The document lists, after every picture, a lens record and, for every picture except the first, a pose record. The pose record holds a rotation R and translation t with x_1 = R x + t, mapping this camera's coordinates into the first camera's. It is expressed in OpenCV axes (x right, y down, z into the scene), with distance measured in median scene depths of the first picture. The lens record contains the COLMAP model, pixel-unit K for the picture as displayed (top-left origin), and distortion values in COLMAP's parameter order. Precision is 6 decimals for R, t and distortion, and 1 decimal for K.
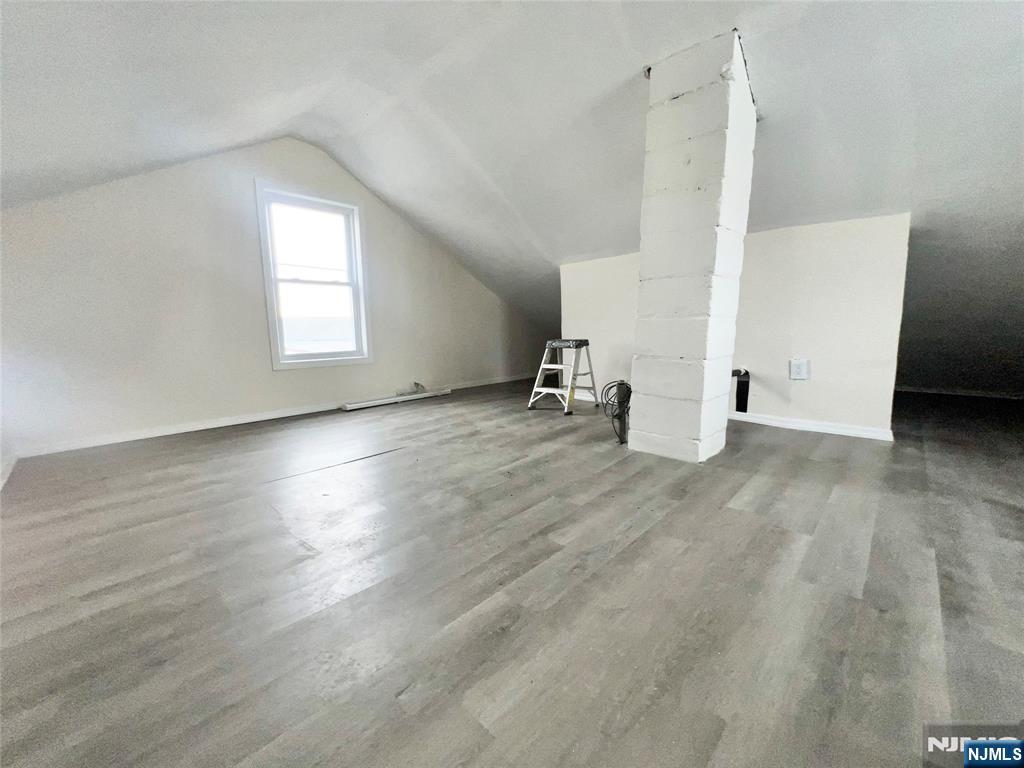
lens RADIAL K [[411.2, 0, 512.0], [0, 411.2, 384.0], [0, 0, 1]] dist [-0.003087, -0.000184]
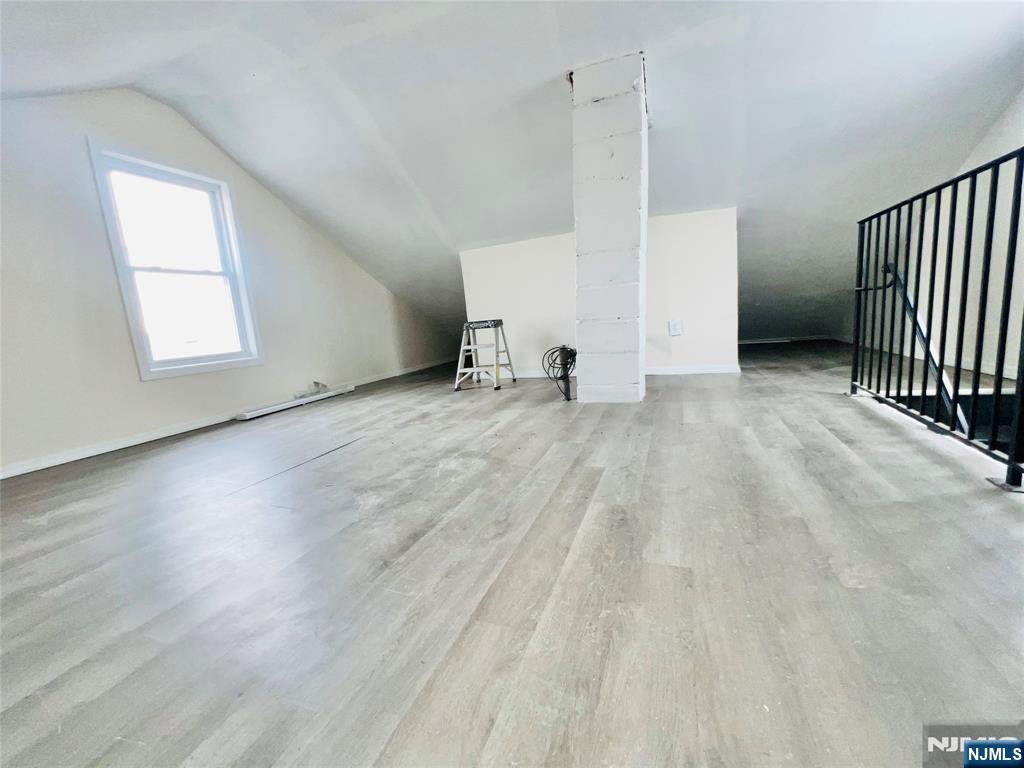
lens RADIAL K [[411.2, 0, 512.0], [0, 411.2, 384.0], [0, 0, 1]] dist [-0.003087, -0.000184]
pose [[0.922623, -0.118629, 0.367007, -0.260554], [0.118153, 0.992709, 0.023852, 0.047447], [-0.367161, 0.021356, 0.929912, -0.007083]]
